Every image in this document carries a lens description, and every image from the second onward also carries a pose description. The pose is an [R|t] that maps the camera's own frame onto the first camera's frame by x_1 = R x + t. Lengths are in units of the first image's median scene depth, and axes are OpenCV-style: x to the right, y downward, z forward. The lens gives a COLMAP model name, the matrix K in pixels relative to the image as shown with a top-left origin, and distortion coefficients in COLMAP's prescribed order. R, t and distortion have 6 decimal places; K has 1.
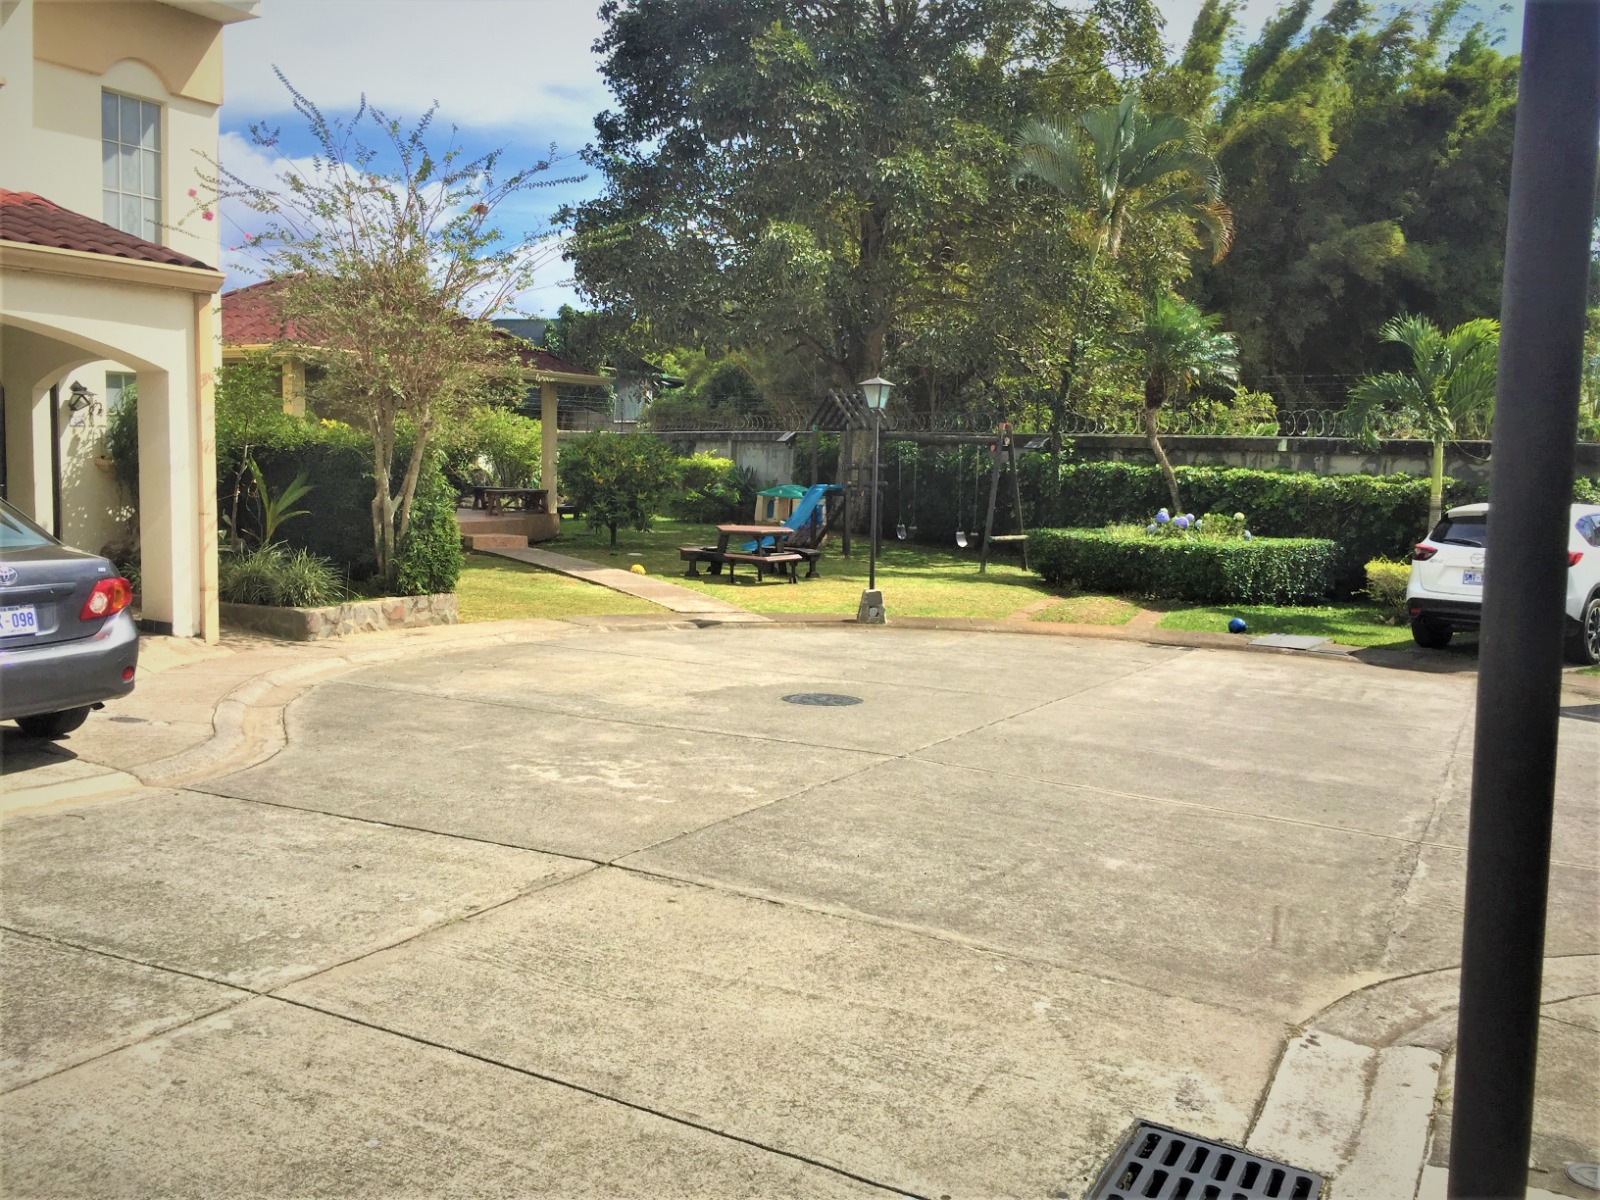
lens RADIAL K [[1437.3, 0, 800.0], [0, 1437.3, 600.0], [0, 0, 1]] dist [-0.008495, -0.025471]
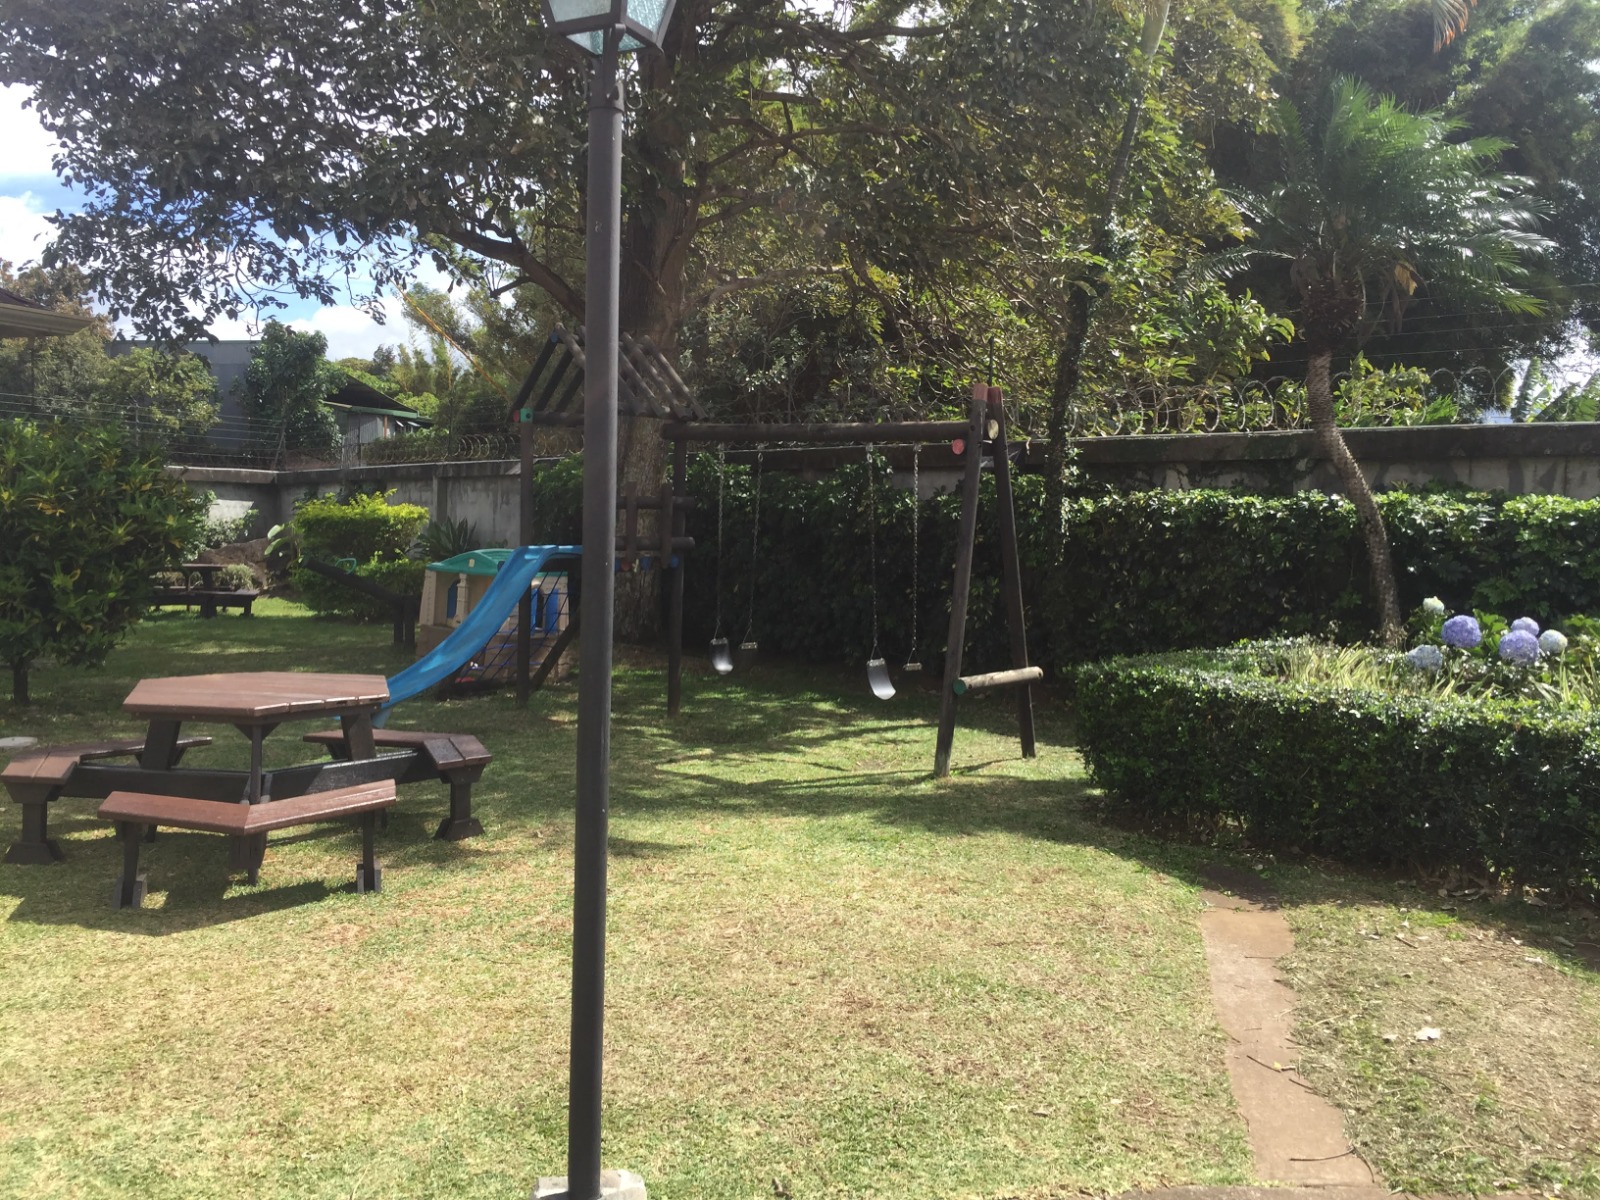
lens RADIAL K [[1245.5, 0, 800.0], [0, 1245.5, 600.0], [0, 0, 1]] dist [-0.003699, -0.118250]
pose [[0.990445, -0.018611, 0.136648, 0.041812], [0.023861, 0.999035, -0.036877, -0.049813], [-0.135830, 0.039785, 0.989933, 0.631877]]
